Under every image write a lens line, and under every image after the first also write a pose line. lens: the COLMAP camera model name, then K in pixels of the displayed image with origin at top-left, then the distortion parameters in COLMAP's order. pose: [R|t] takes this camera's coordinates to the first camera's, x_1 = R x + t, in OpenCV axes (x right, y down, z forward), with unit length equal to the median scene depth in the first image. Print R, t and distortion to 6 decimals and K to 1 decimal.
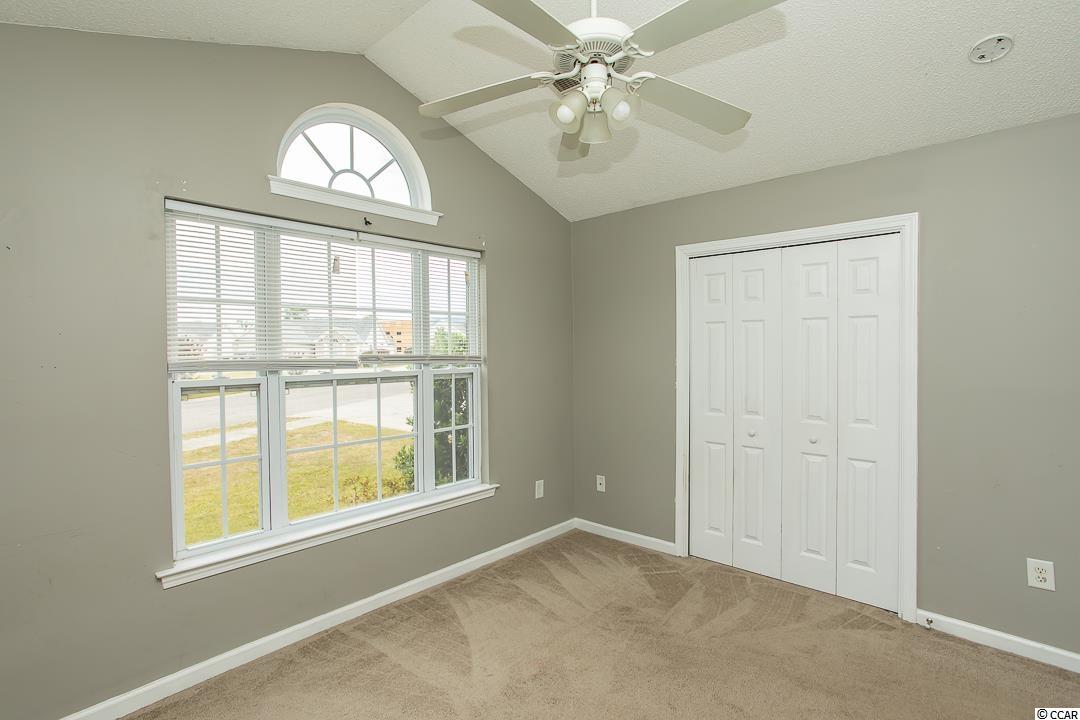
lens RADIAL K [[532.8, 0, 542.4], [0, 532.8, 342.8], [0, 0, 1]] dist [-0.068699, 0.041710]
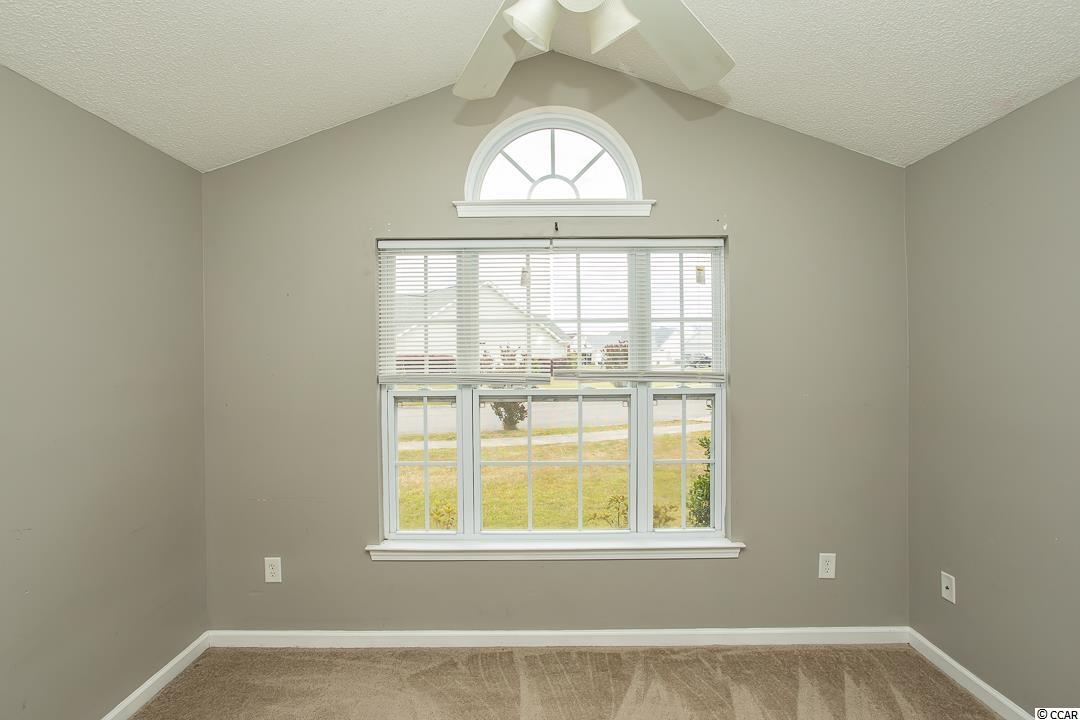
lens RADIAL K [[520.4, 0, 535.4], [0, 520.4, 359.7], [0, 0, 1]] dist [-0.054971, 0.036424]
pose [[0.657816, -0.004008, -0.753168, 0.318822], [0.010363, 0.999939, 0.003730, 0.000591], [0.753108, -0.010259, 0.657817, 0.359083]]
